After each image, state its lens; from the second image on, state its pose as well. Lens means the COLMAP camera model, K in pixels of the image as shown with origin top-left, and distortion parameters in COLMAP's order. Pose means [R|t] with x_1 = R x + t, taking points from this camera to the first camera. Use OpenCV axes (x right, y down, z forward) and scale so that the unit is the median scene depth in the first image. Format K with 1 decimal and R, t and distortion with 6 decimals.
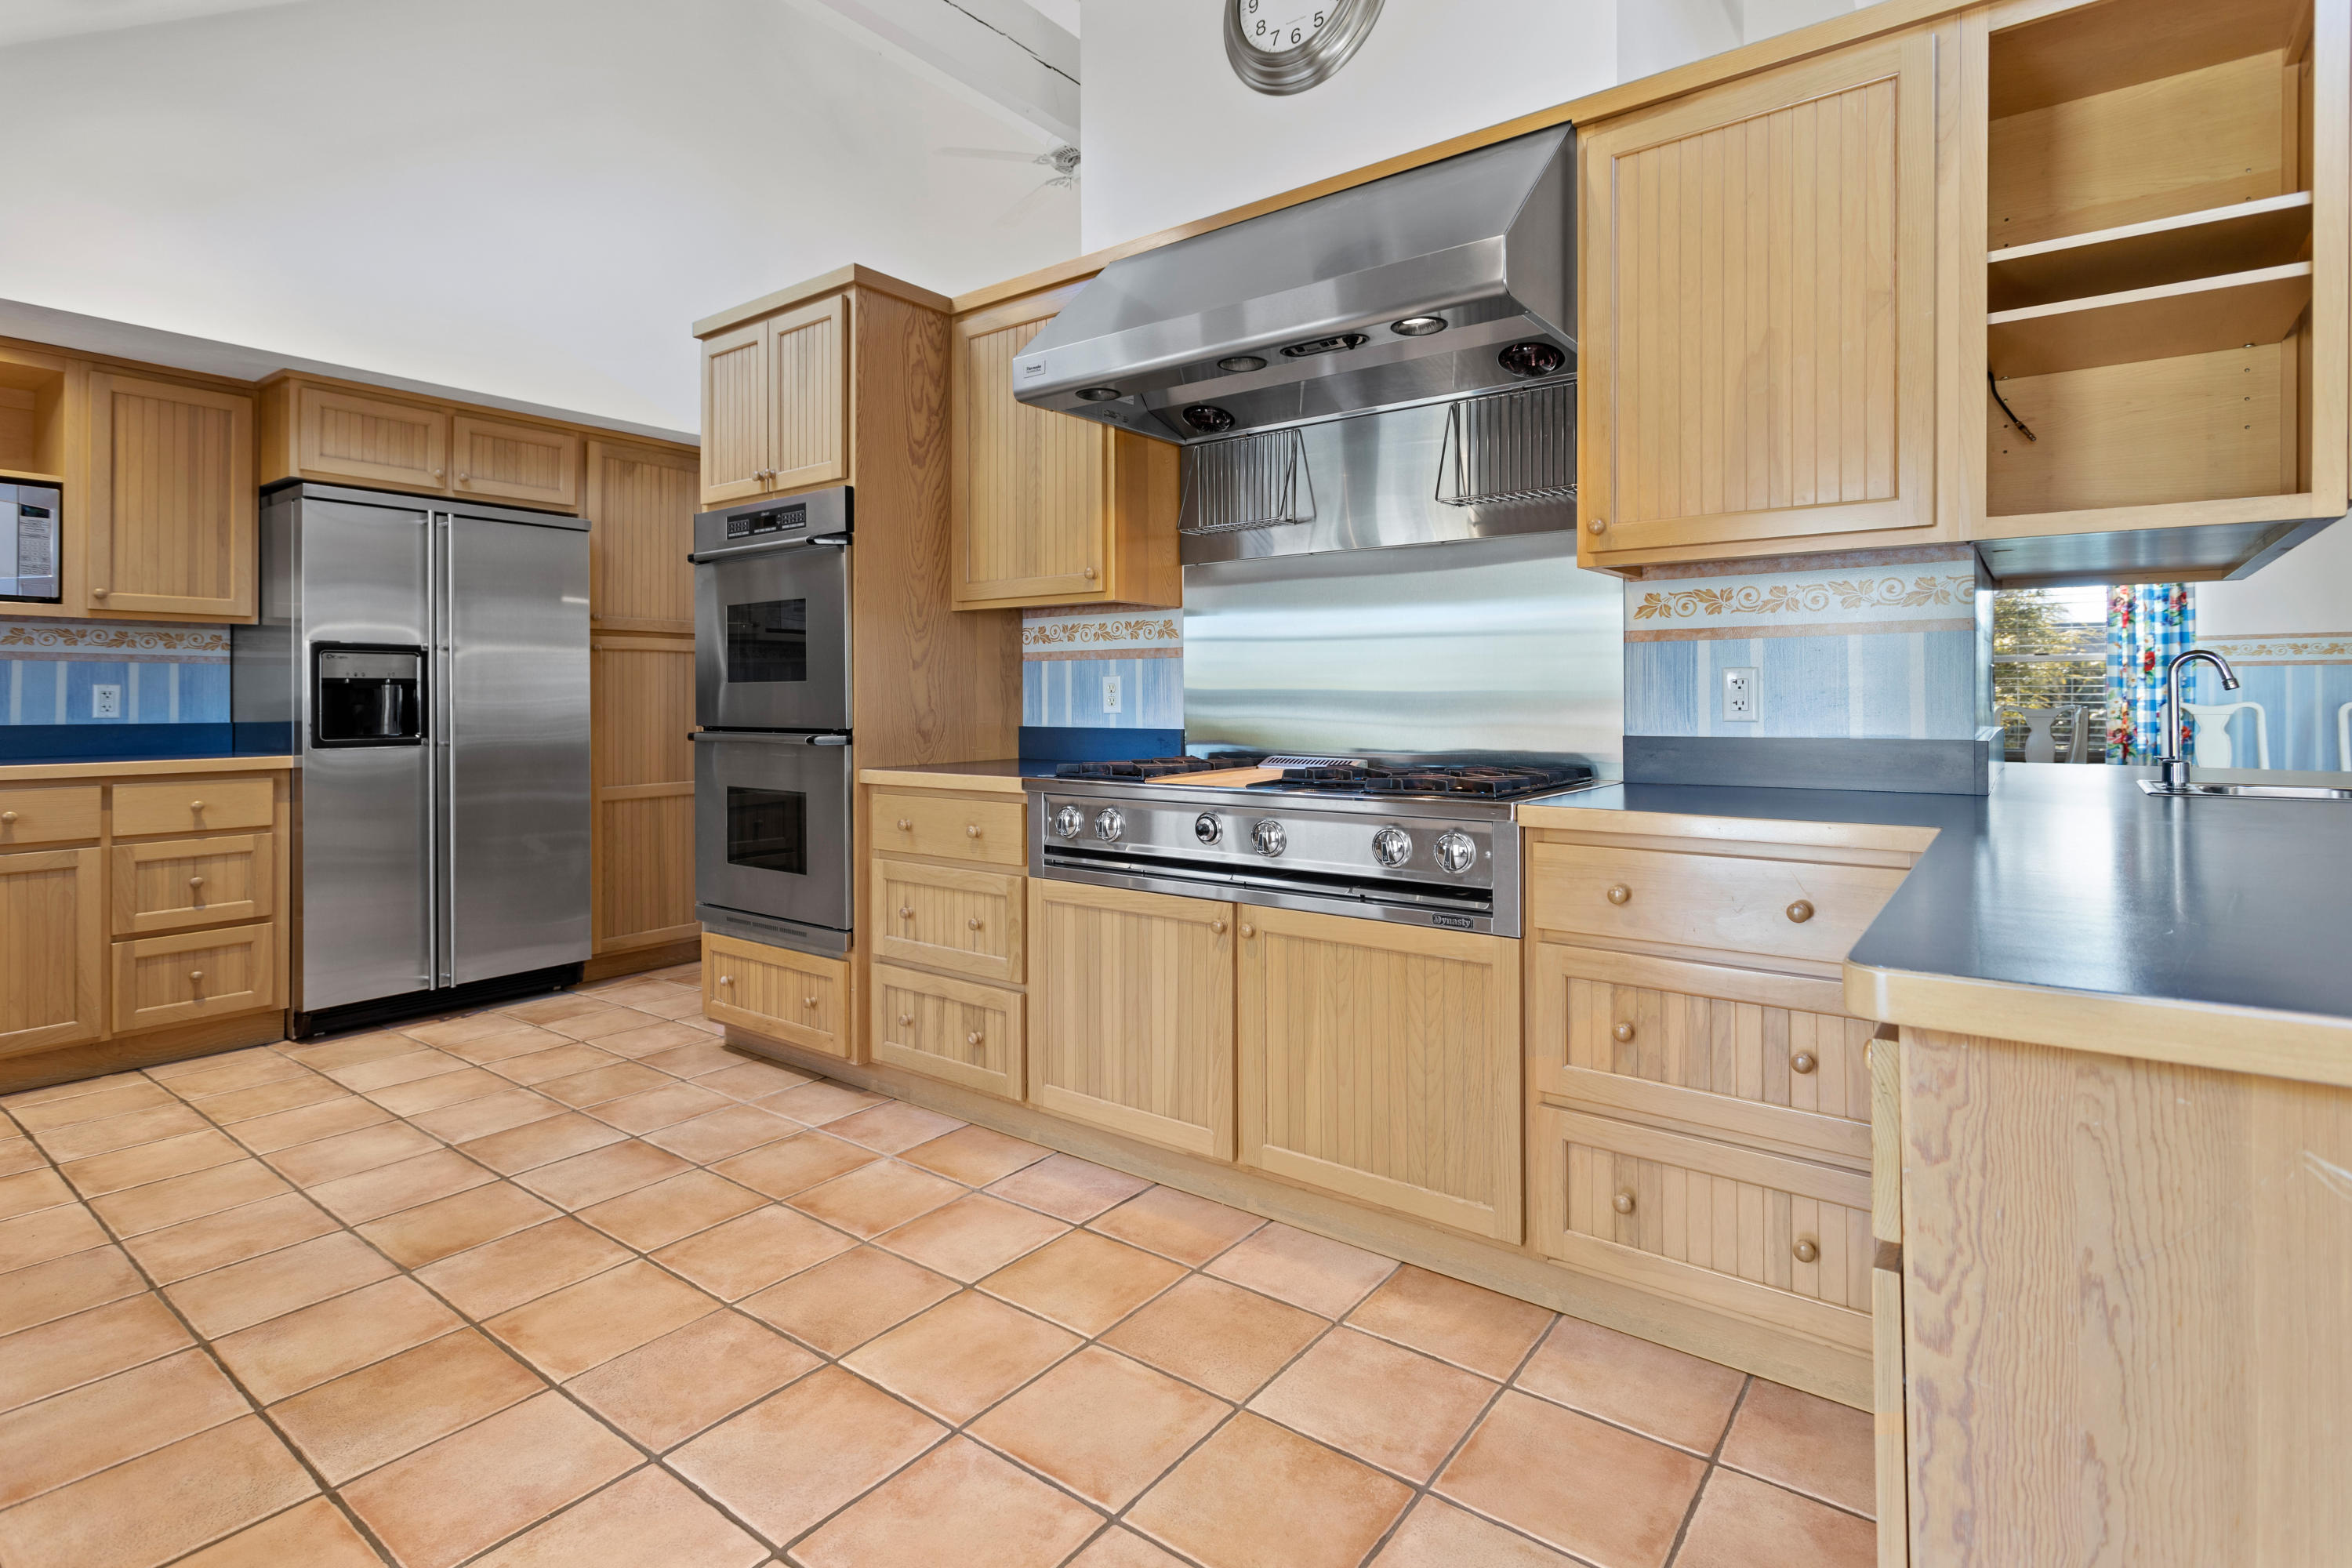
lens RADIAL K [[1138.5, 0, 1174.7], [0, 1138.5, 694.1], [0, 0, 1]] dist [0.000097, 0.000279]
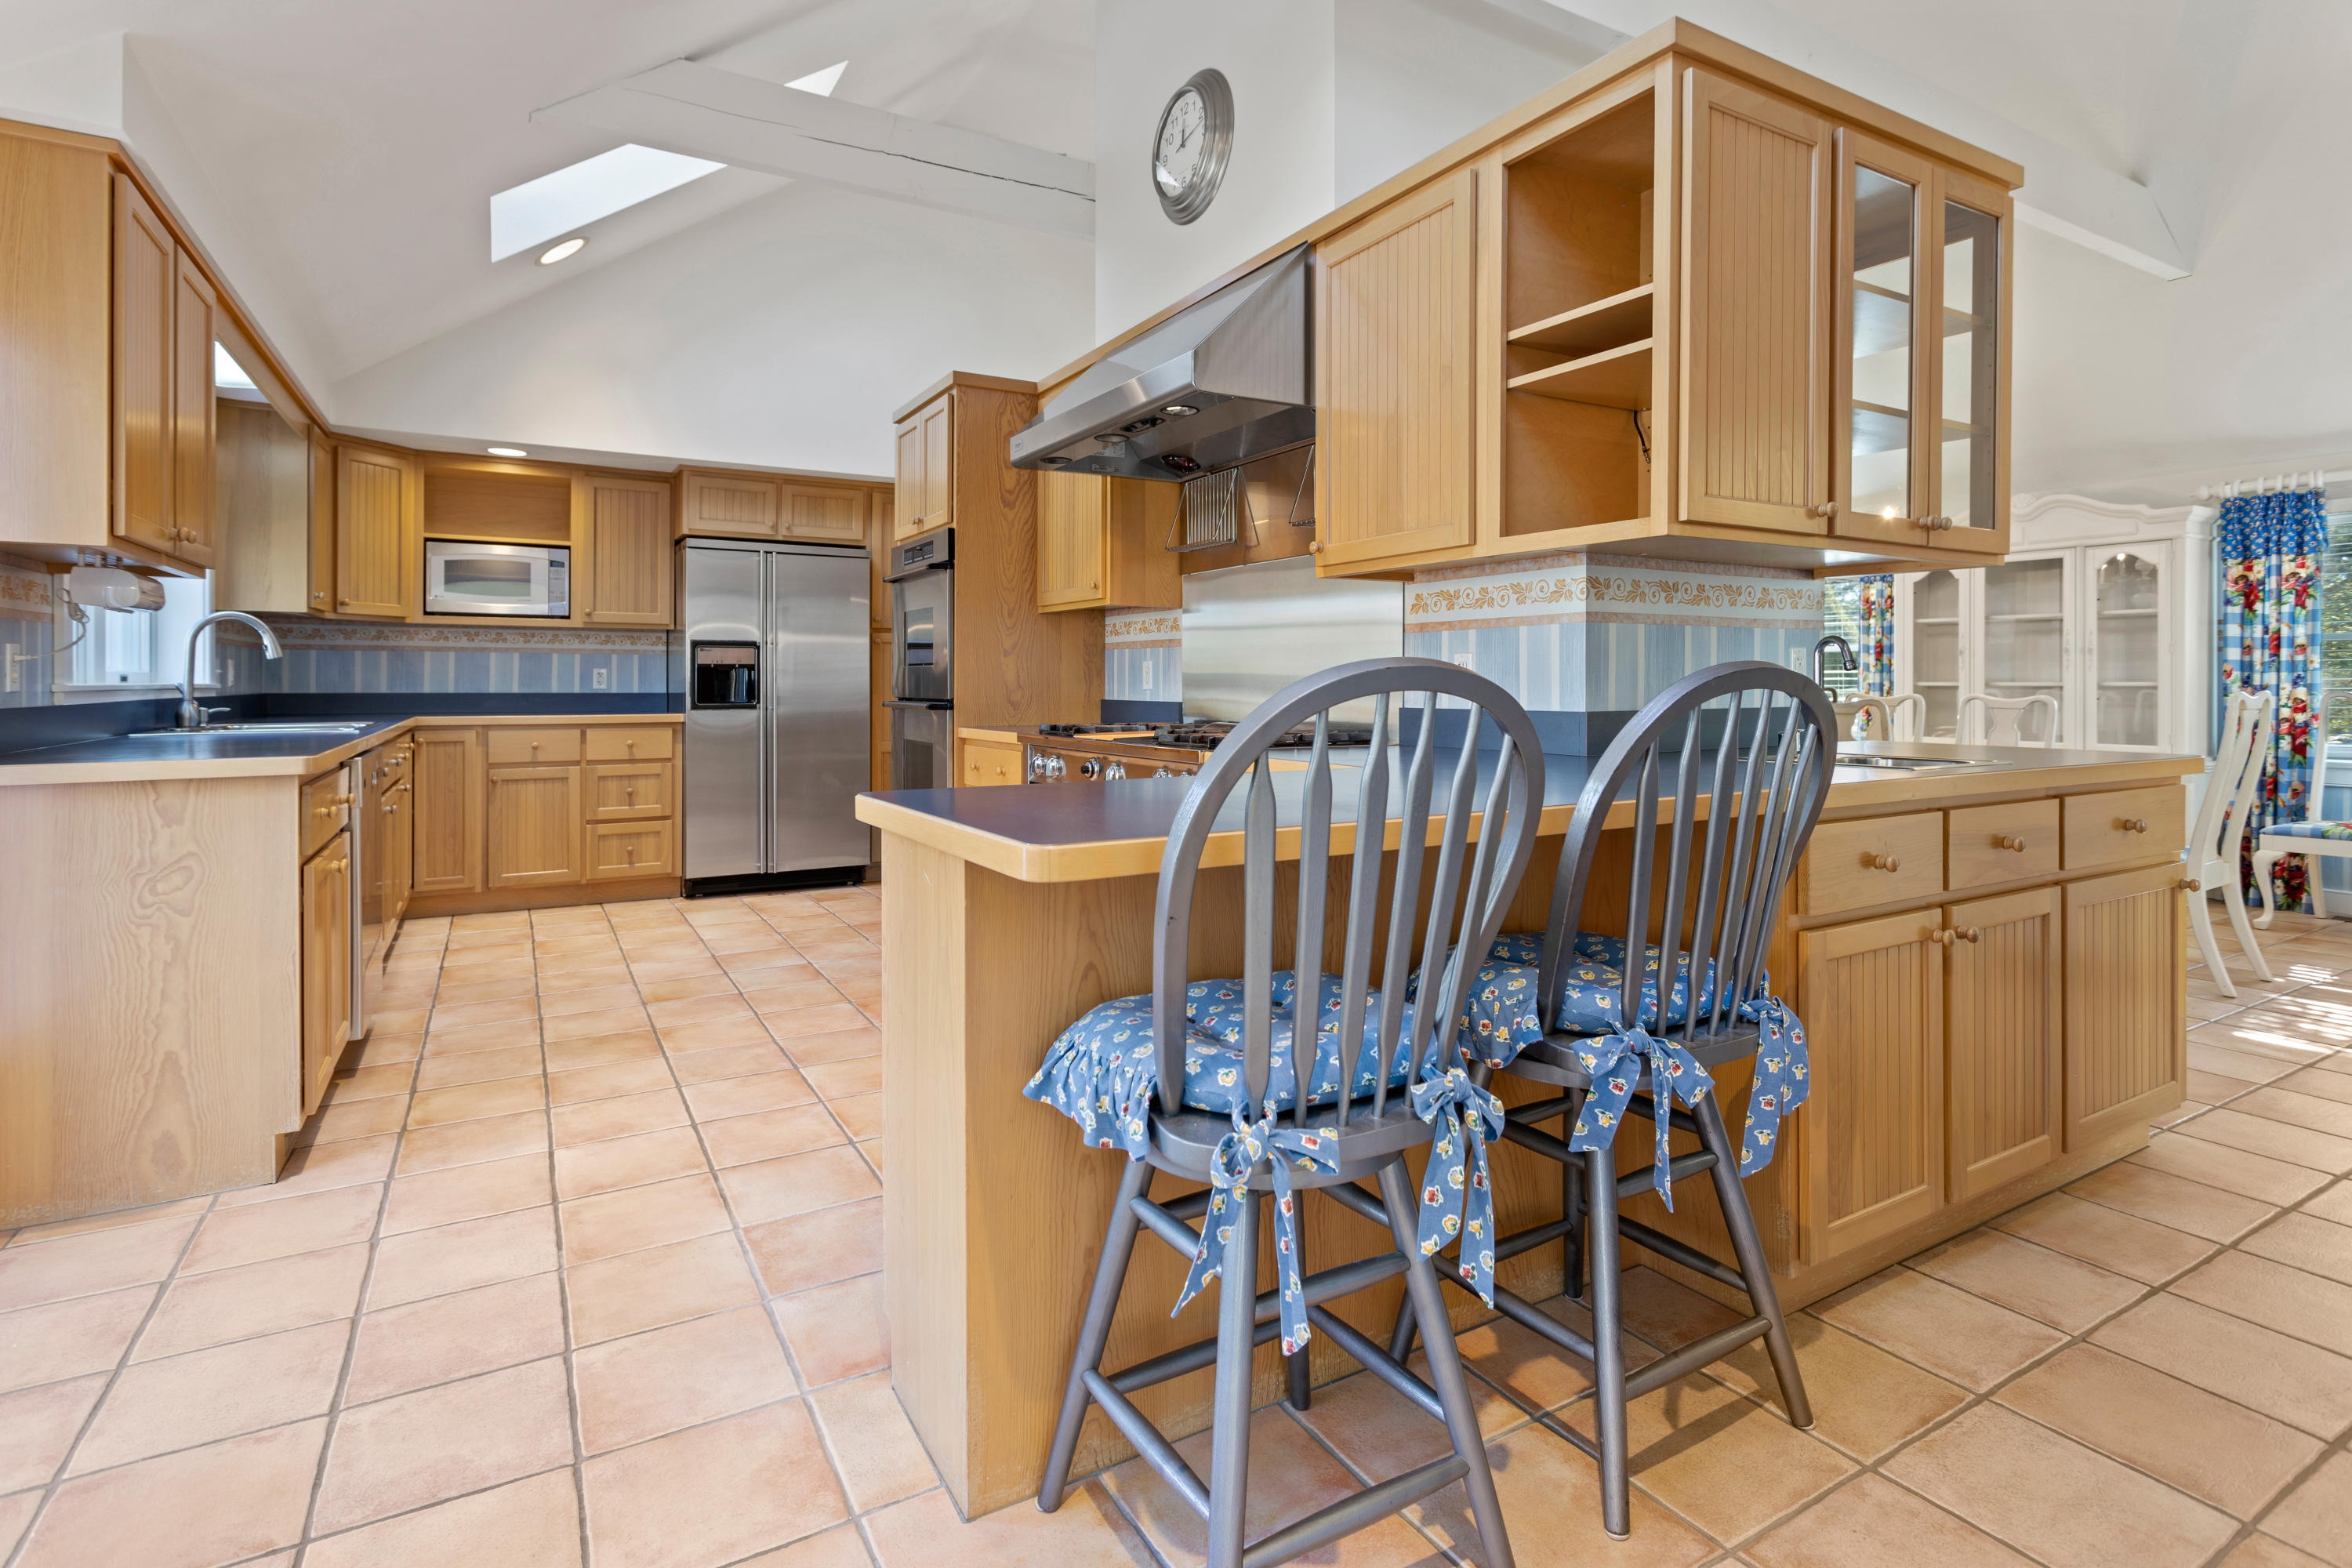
lens RADIAL K [[1138.6, 0, 1169.8], [0, 1138.6, 683.5], [0, 0, 1]] dist [-0.000606, -0.000015]
pose [[0.921305, 0.004553, -0.388815, 0.446954], [-0.002695, 0.999982, 0.005325, 0.002633], [0.388832, -0.003858, 0.921300, -0.174743]]
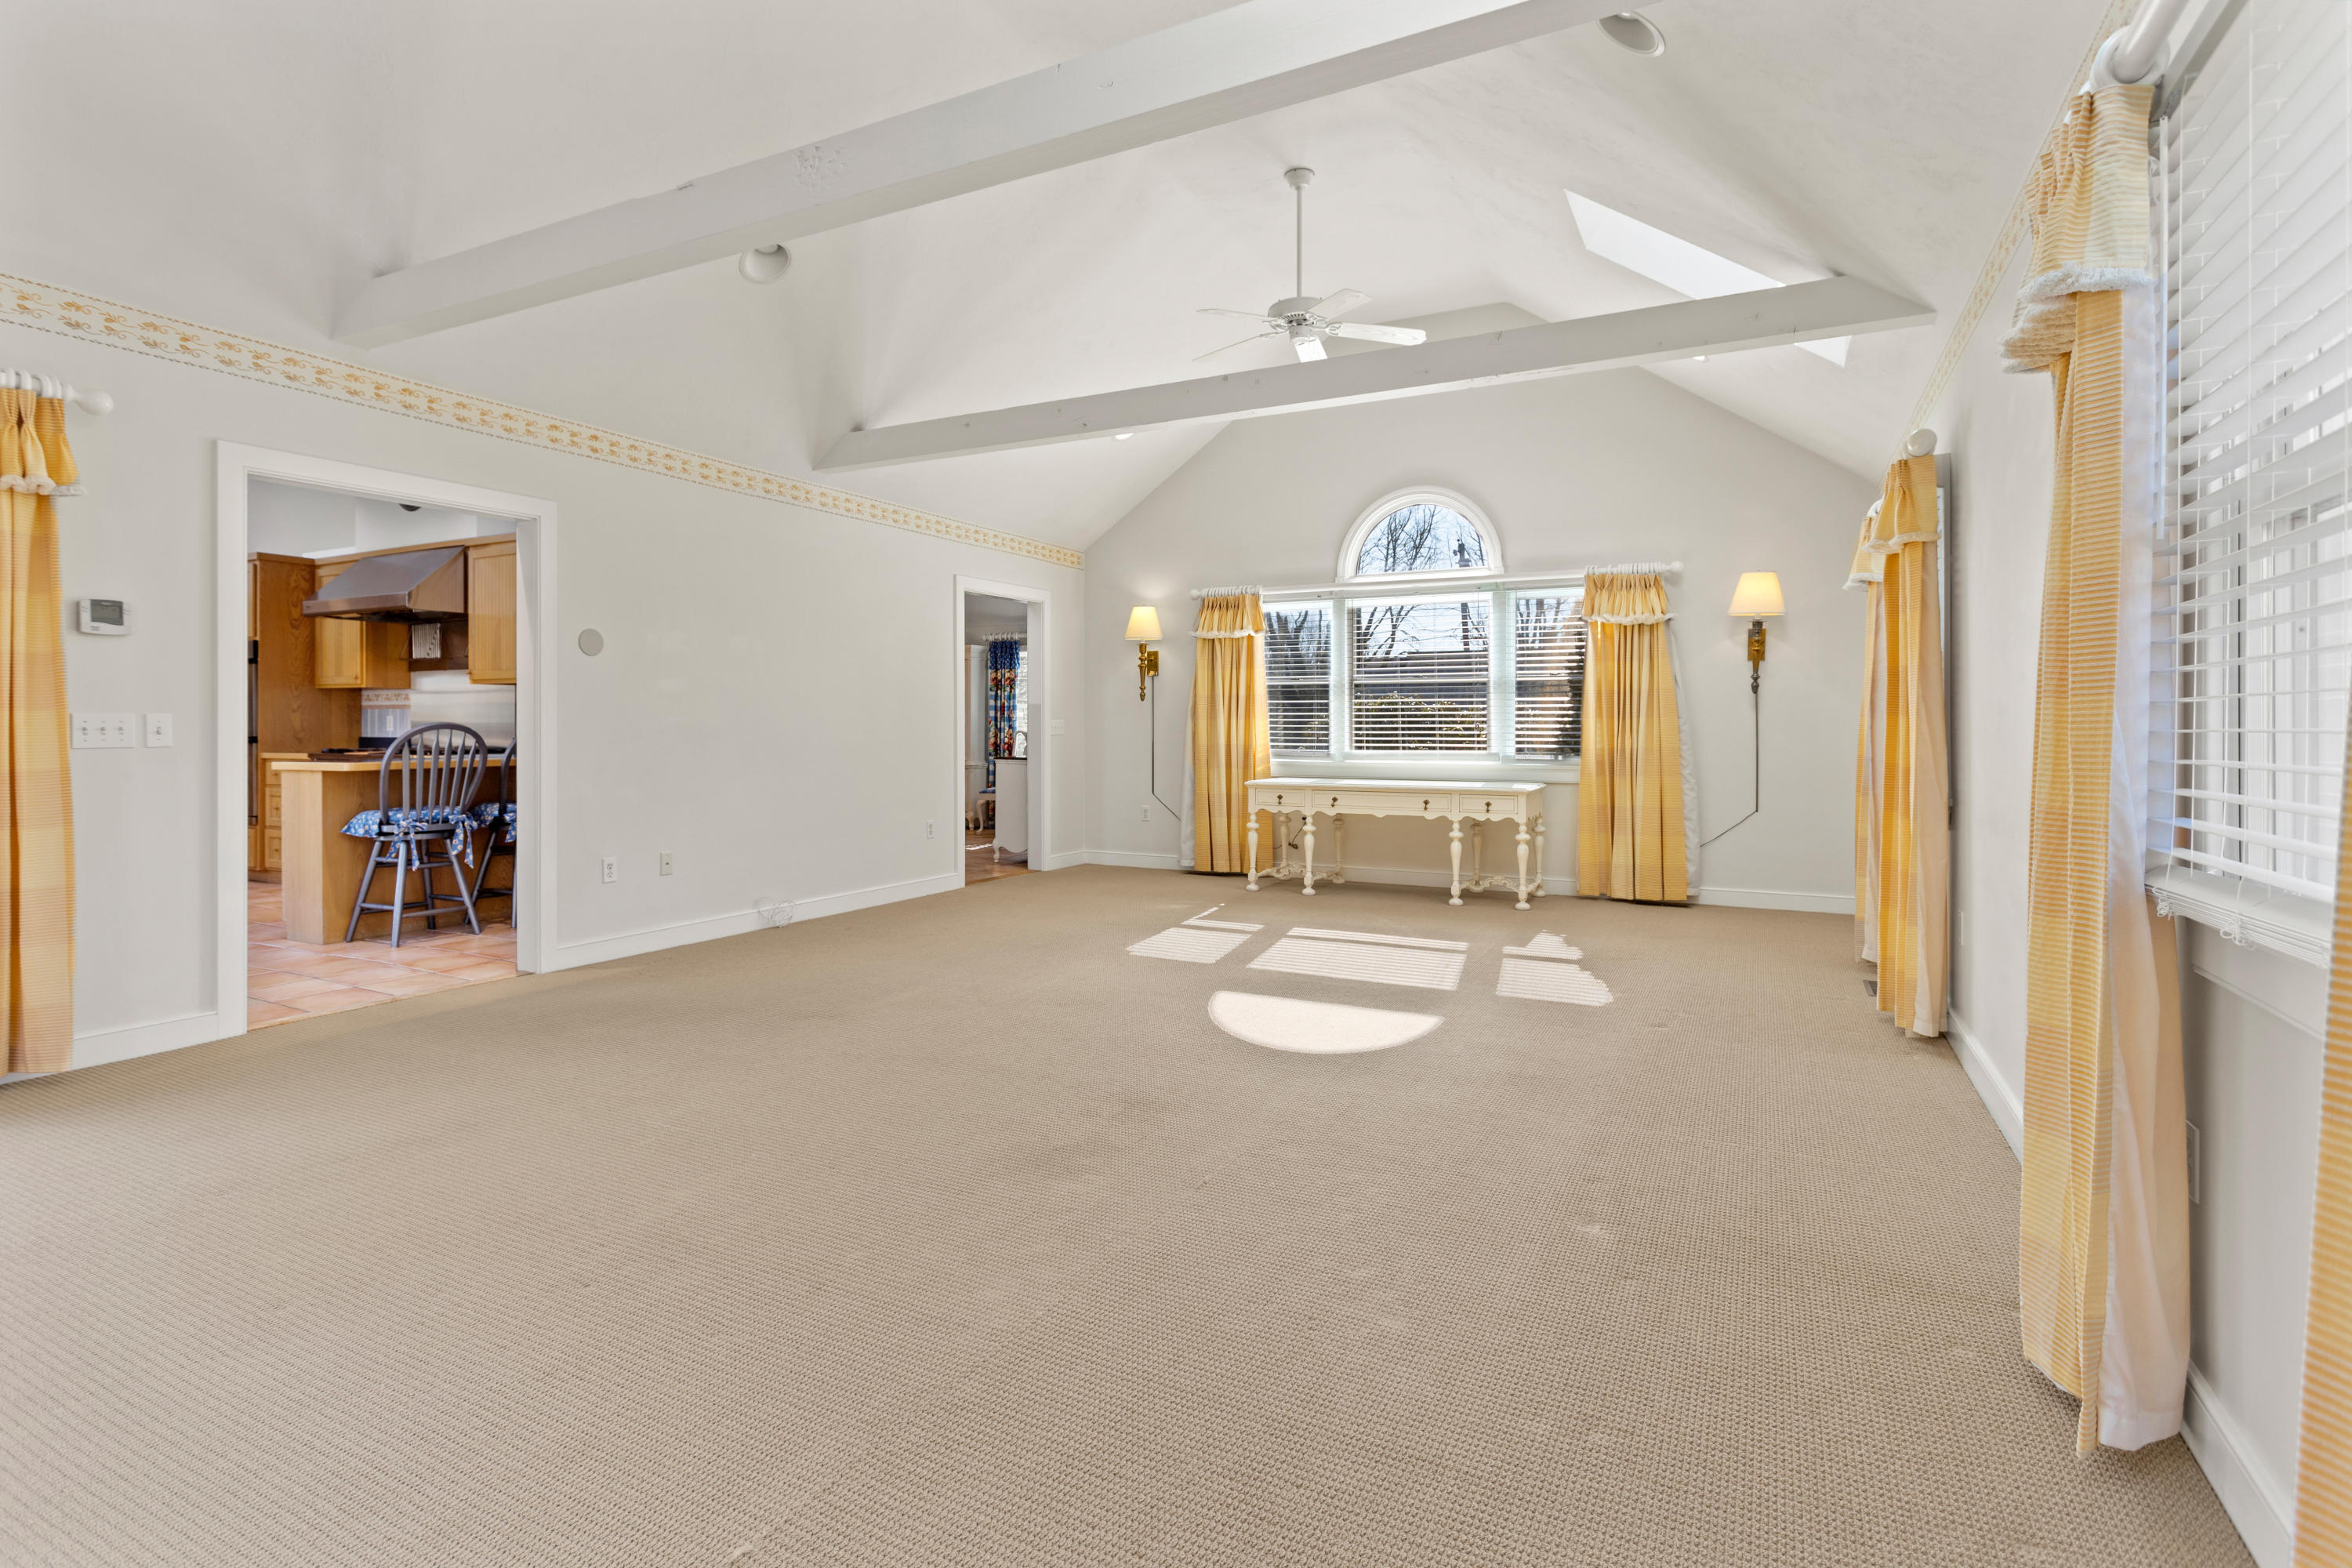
lens RADIAL K [[1141.0, 0, 1169.0], [0, 1141.0, 727.3], [0, 0, 1]] dist [-0.000138, 0.000137]
pose [[0.986491, 0.002483, 0.163794, 1.120573], [-0.003102, 0.999989, 0.003523, -0.004548], [-0.163784, -0.003983, 0.986488, -1.579715]]
